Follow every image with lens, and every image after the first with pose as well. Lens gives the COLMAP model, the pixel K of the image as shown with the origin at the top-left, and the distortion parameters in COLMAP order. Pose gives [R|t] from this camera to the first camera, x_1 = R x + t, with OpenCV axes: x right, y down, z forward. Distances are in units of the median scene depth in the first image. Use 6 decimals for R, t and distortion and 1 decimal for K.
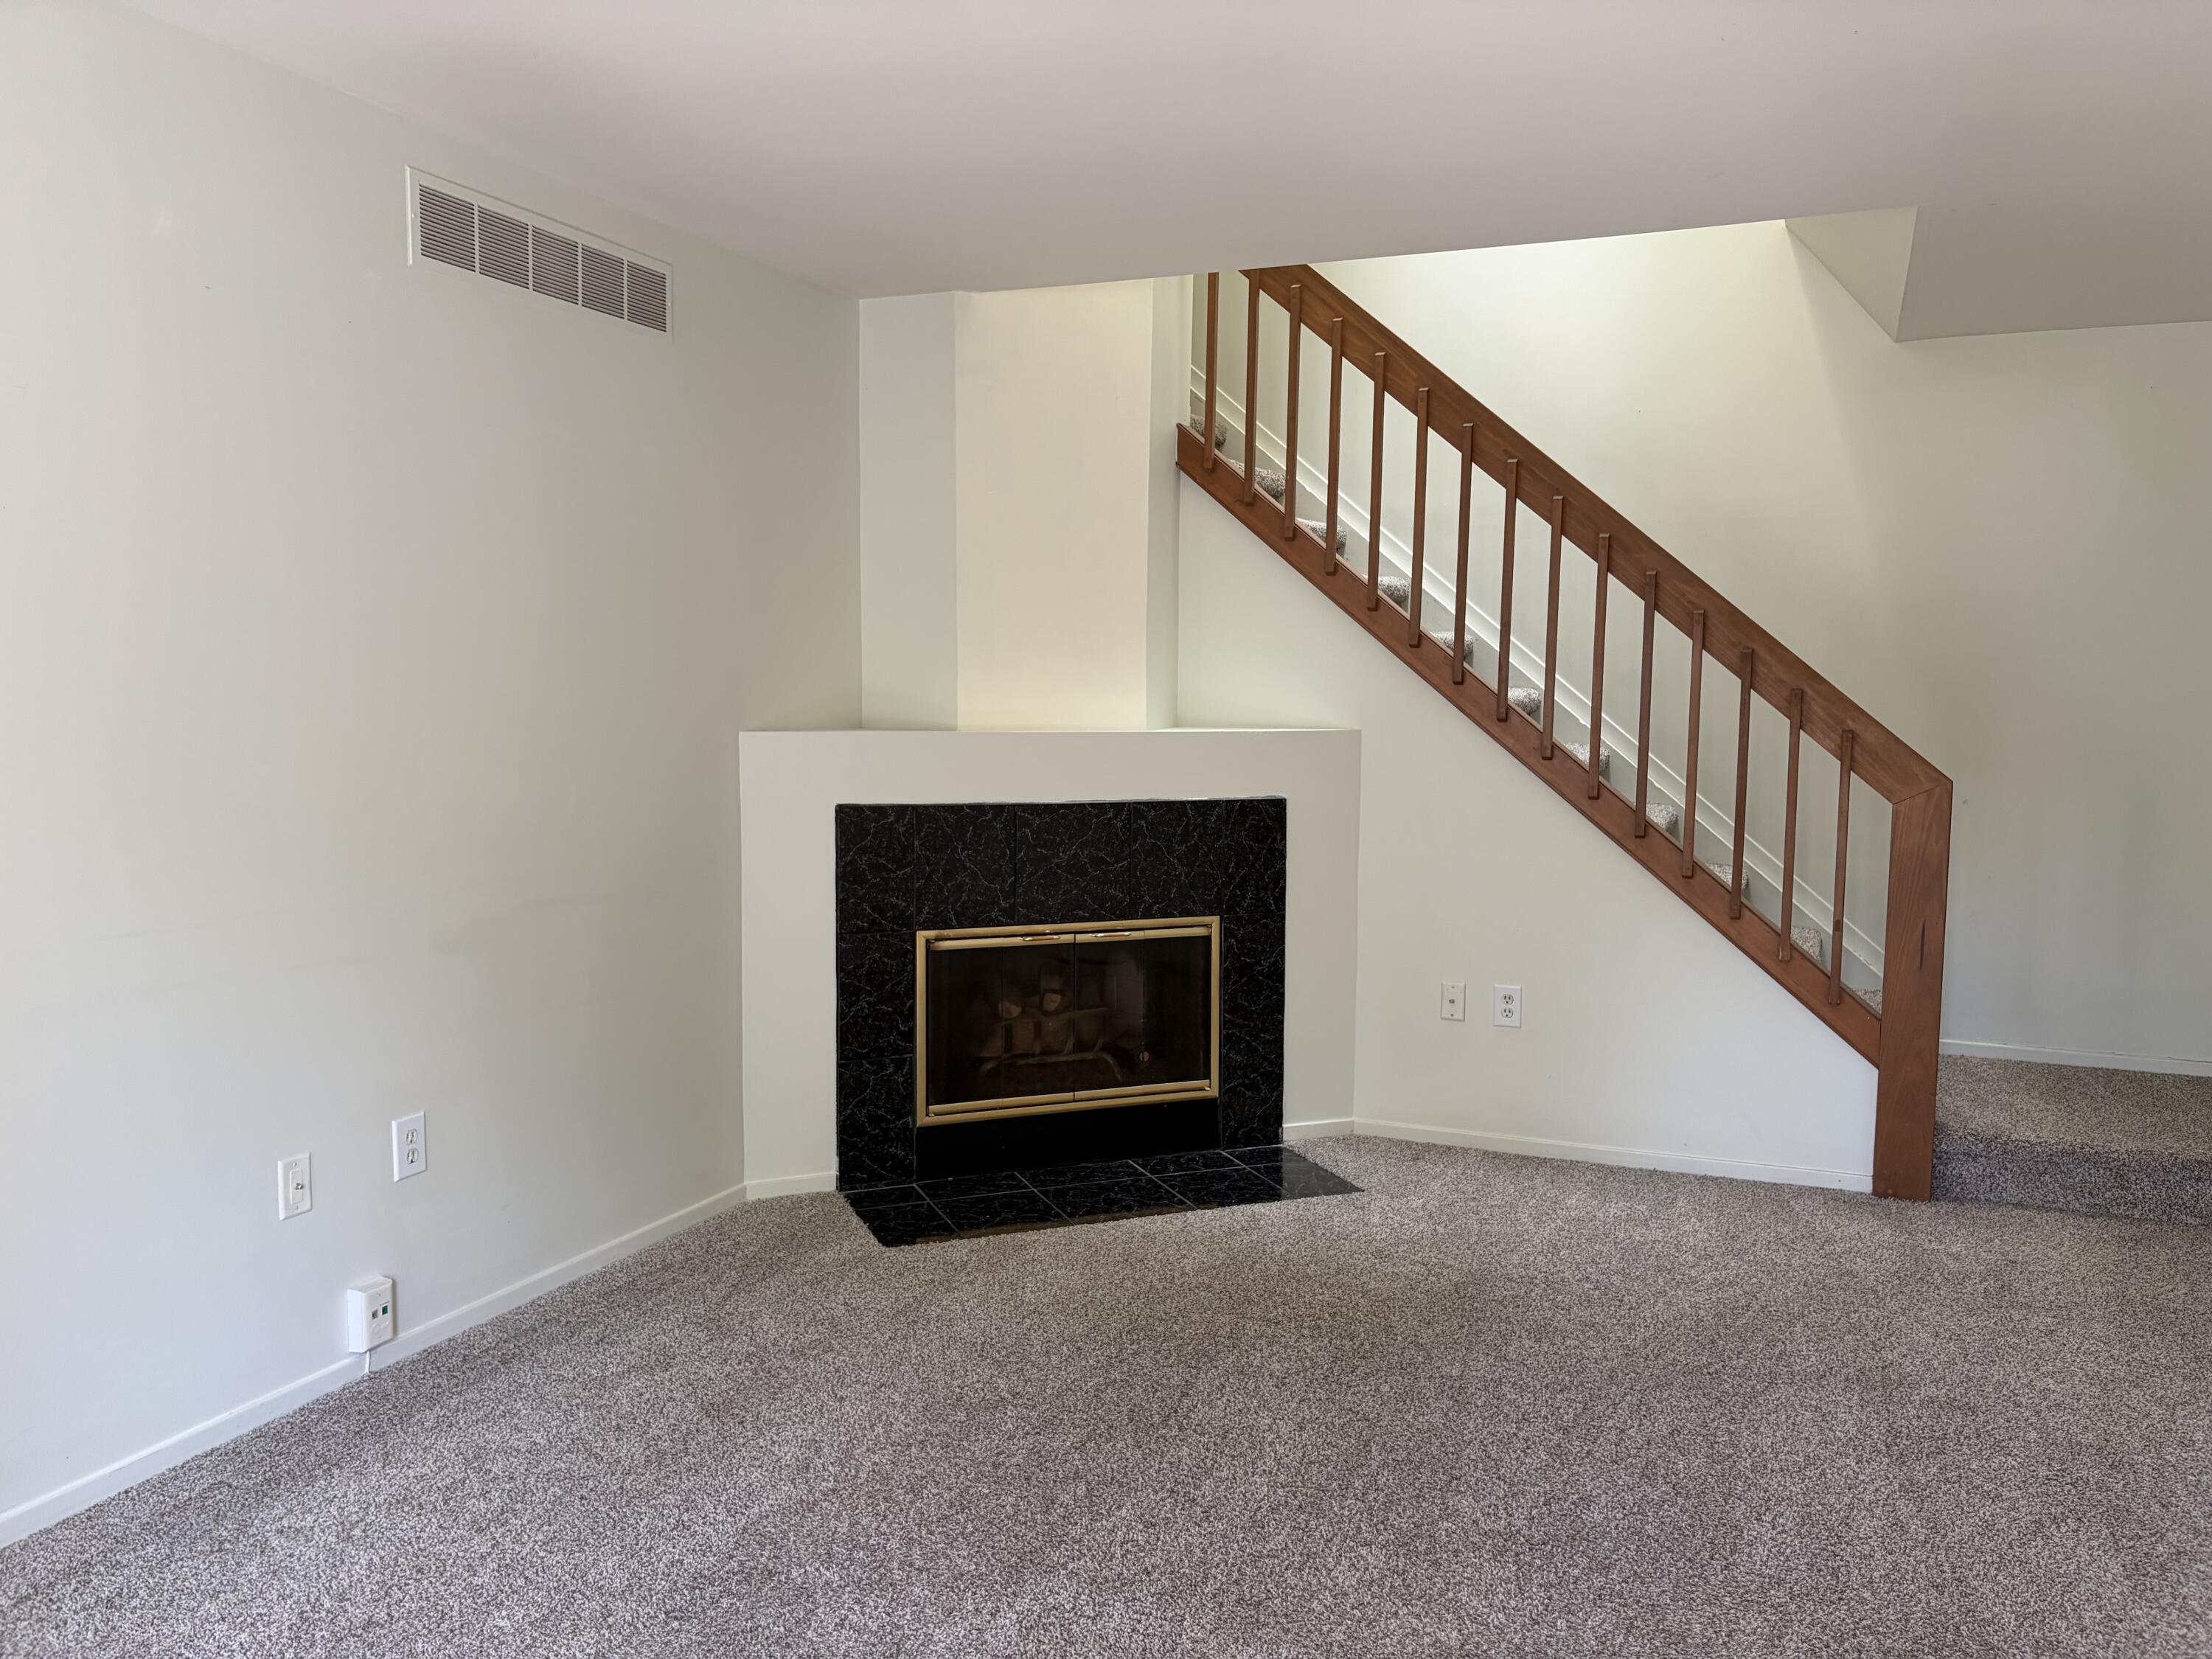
lens RADIAL K [[1661.9, 0, 1114.0], [0, 1661.9, 821.4], [0, 0, 1]] dist [0.152338, -0.316863]
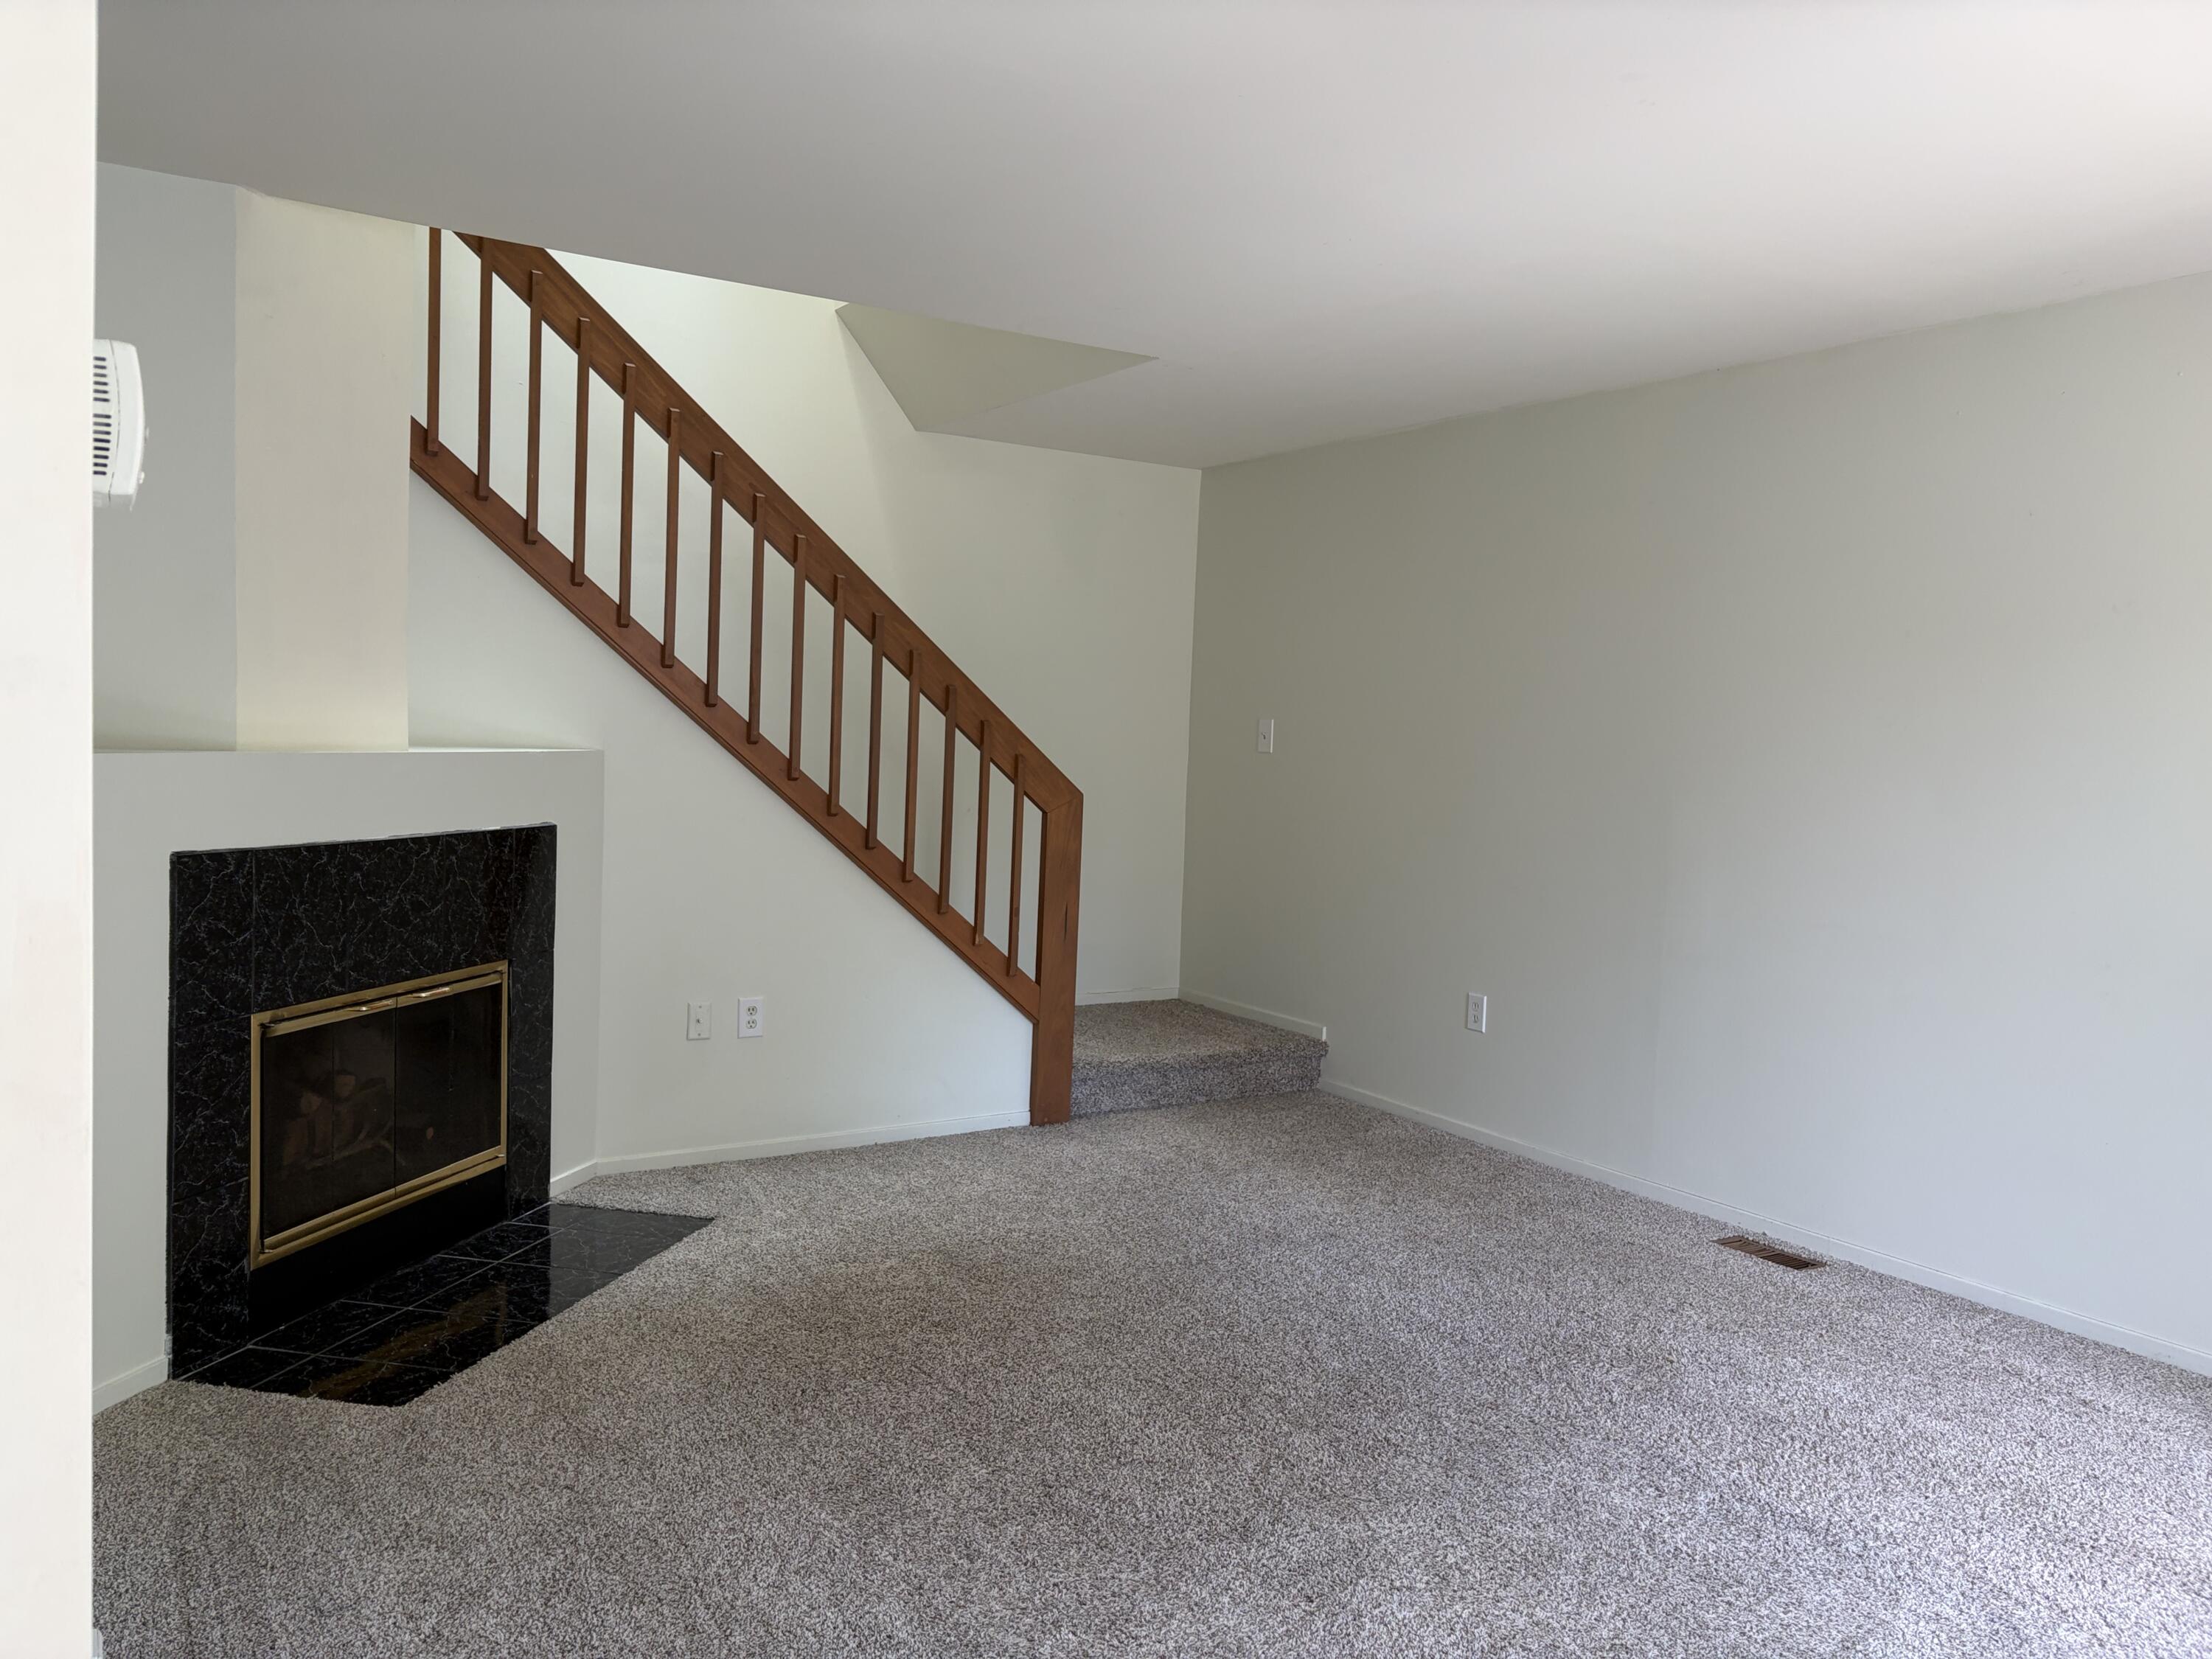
lens RADIAL K [[1683.7, 0, 1108.1], [0, 1683.7, 829.0], [0, 0, 1]] dist [0.034753, -0.042446]
pose [[0.568342, -0.035607, 0.822022, -0.523733], [0.038007, 0.999133, 0.017002, -0.016906], [-0.821914, 0.021580, 0.569202, 0.234099]]
